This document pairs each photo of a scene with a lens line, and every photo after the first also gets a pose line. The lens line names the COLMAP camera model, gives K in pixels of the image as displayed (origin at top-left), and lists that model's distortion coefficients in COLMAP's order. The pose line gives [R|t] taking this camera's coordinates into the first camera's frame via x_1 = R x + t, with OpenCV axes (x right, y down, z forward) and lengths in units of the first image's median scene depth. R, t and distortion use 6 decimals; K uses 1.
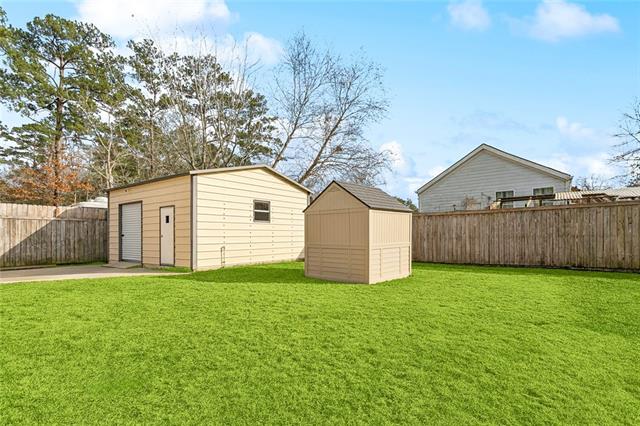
lens RADIAL K [[299.8, 0, 322.3], [0, 299.8, 212.2], [0, 0, 1]] dist [0.006268, 0.001054]
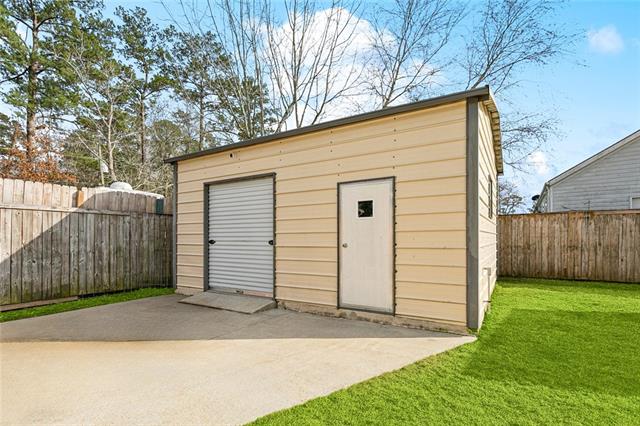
lens RADIAL K [[299.8, 0, 317.9], [0, 299.8, 215.5], [0, 0, 1]] dist [0.006268, 0.001054]
pose [[0.997713, 0.007556, 0.067164, -0.164286], [-0.007716, 0.999968, 0.002113, 0.008851], [-0.067146, -0.002627, 0.997740, 0.146521]]
